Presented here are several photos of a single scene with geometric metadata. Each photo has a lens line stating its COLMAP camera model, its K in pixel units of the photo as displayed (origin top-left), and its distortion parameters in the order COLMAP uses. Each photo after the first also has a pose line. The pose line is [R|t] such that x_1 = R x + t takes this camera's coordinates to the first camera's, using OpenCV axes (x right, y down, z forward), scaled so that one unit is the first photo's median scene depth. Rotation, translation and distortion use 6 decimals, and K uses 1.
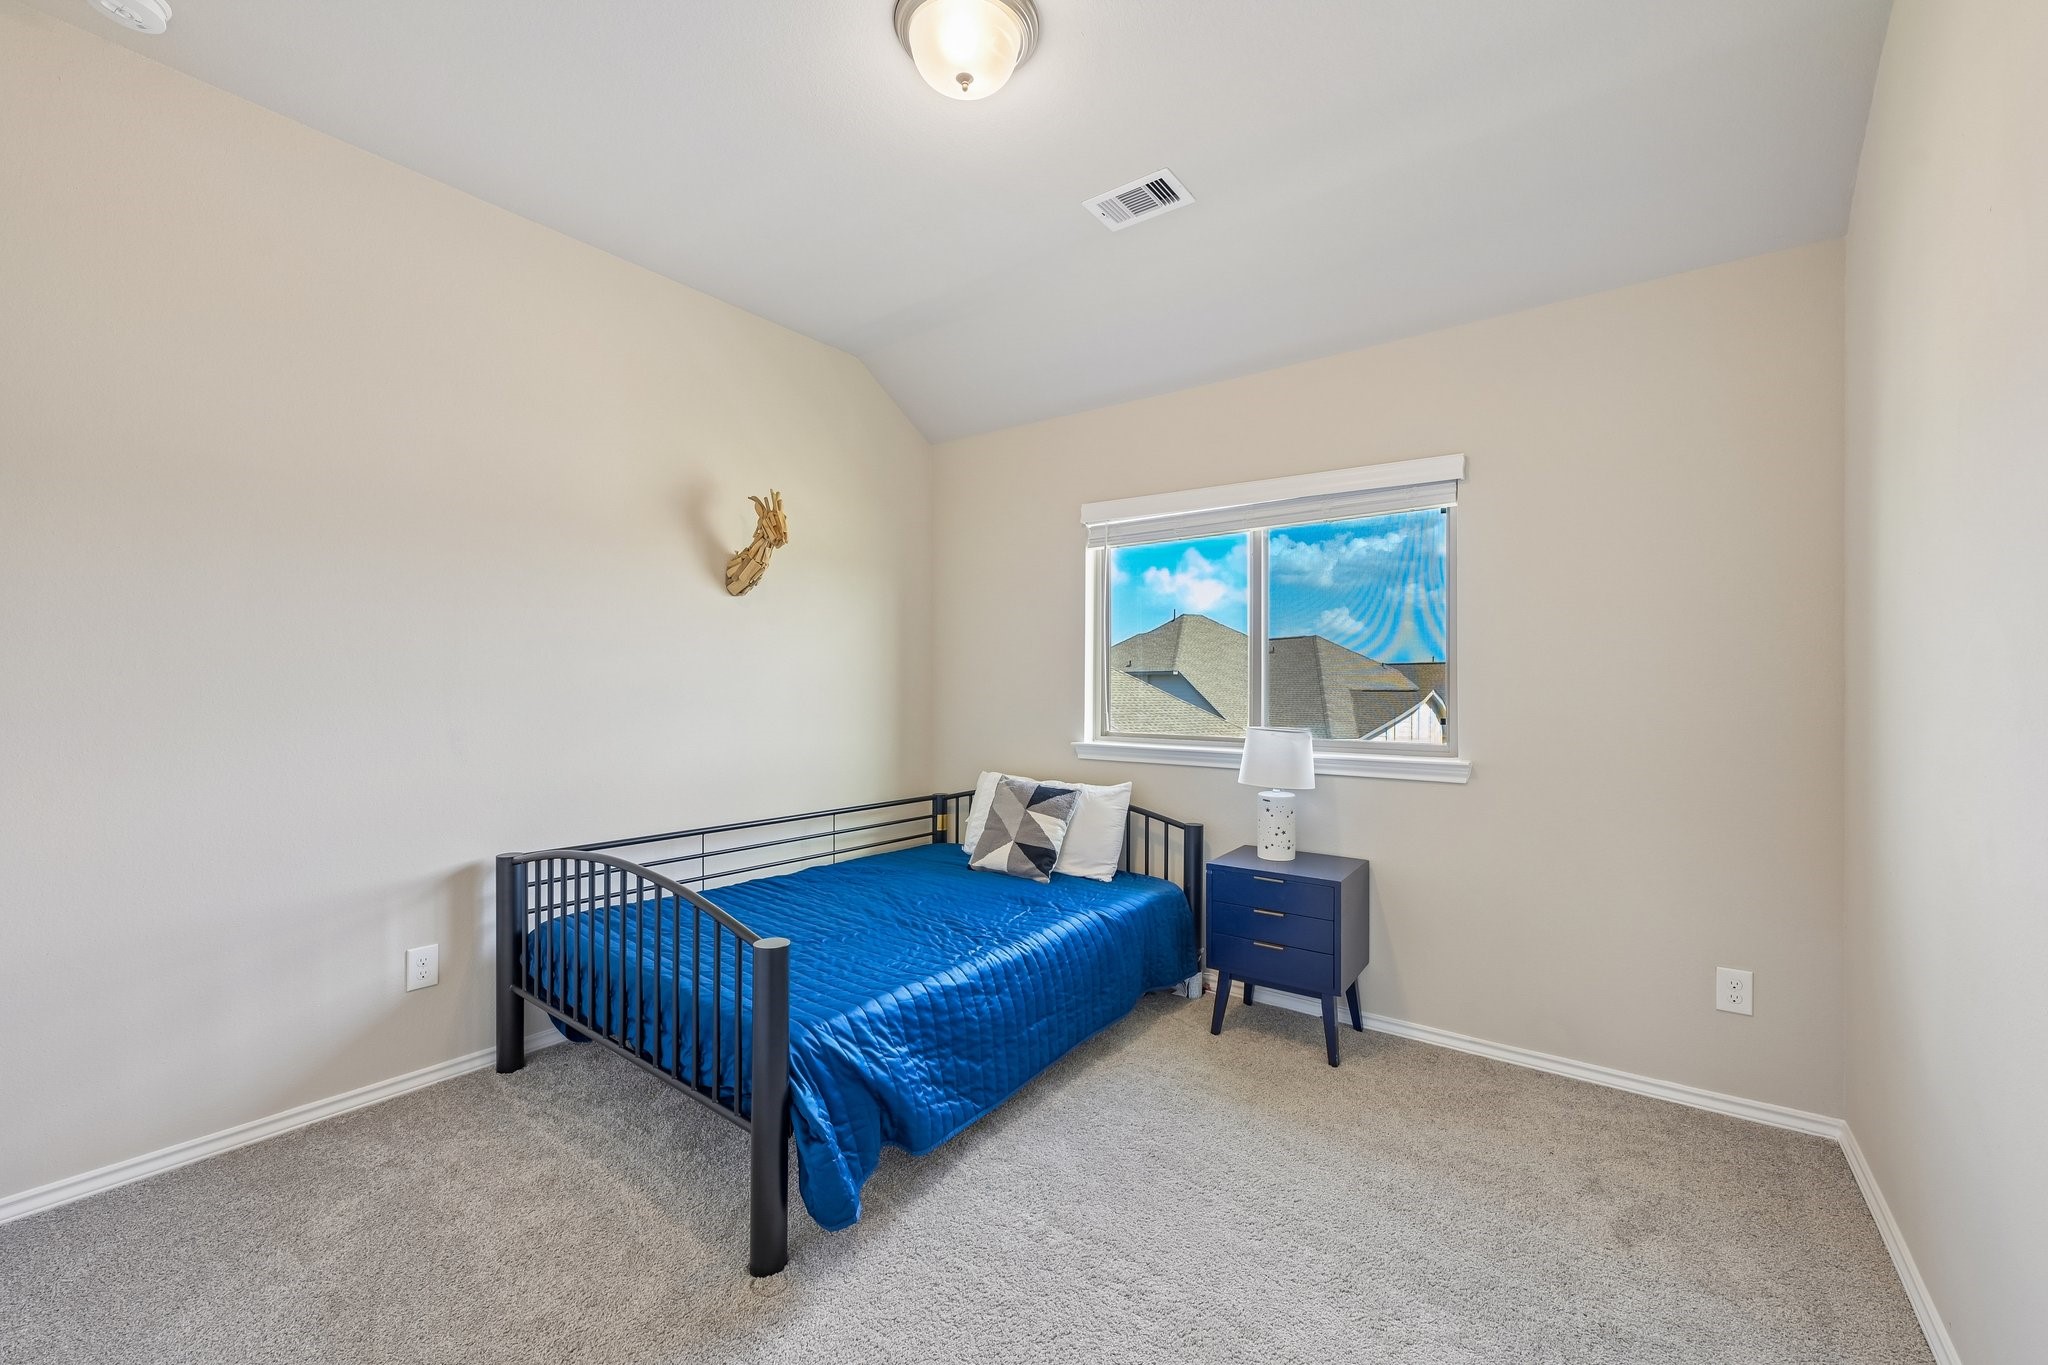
lens RADIAL K [[820.9, 0, 1023.4], [0, 820.9, 691.6], [0, 0, 1]] dist [-0.000498, -0.000018]
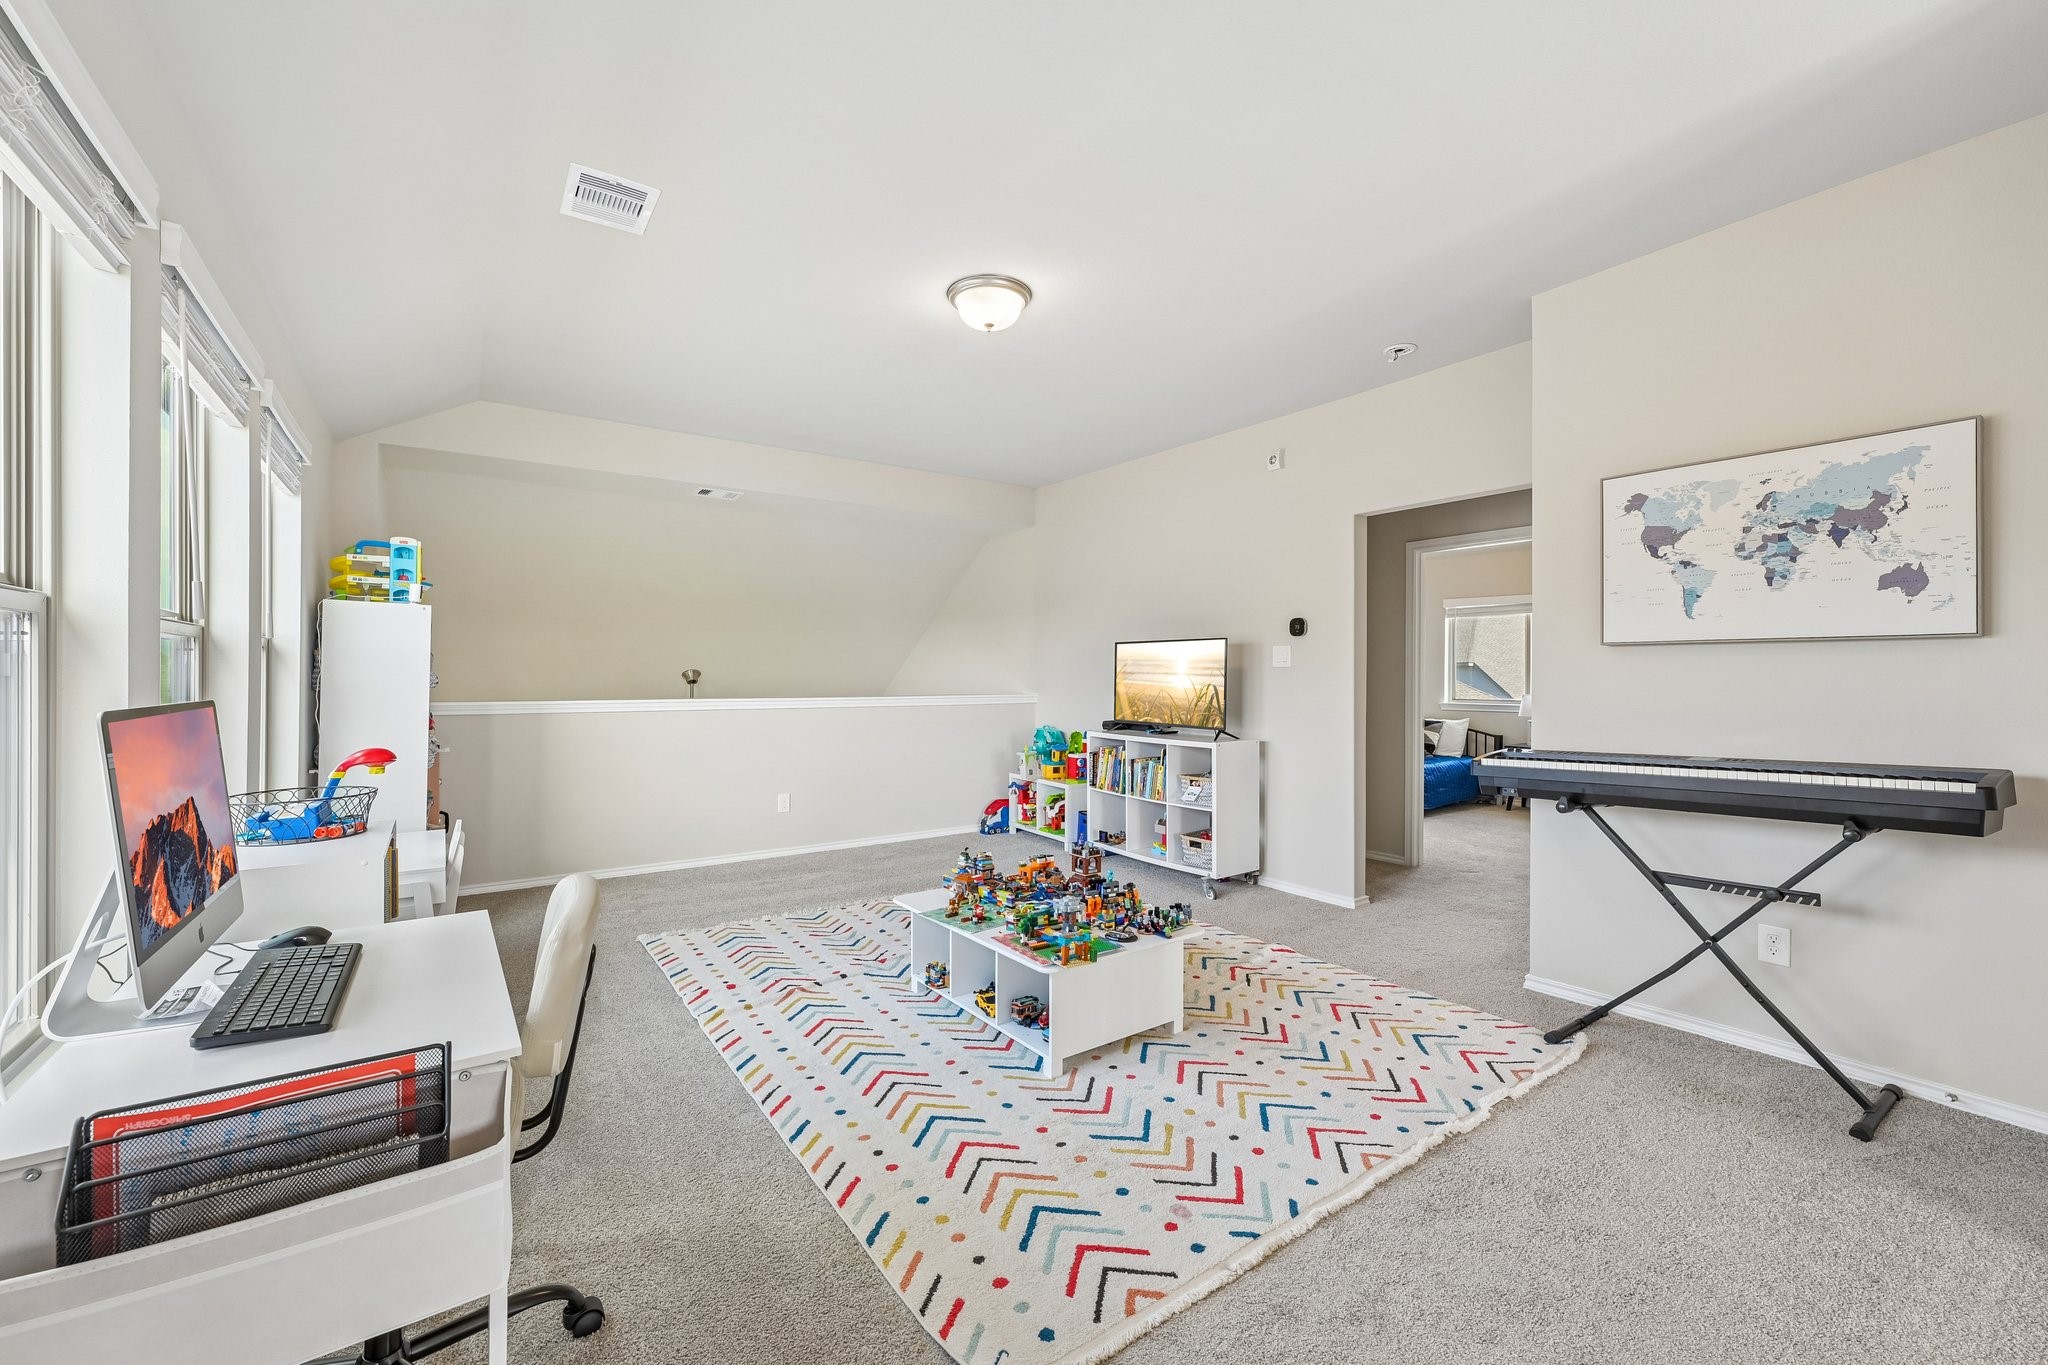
lens RADIAL K [[820.9, 0, 1027.3], [0, 820.9, 683.2], [0, 0, 1]] dist [-0.000498, -0.000018]
pose [[0.953055, -0.003524, -0.302778, -0.367746], [0.003572, 0.999994, -0.000396, 0.004978], [0.302777, -0.000704, 0.953061, -1.654942]]
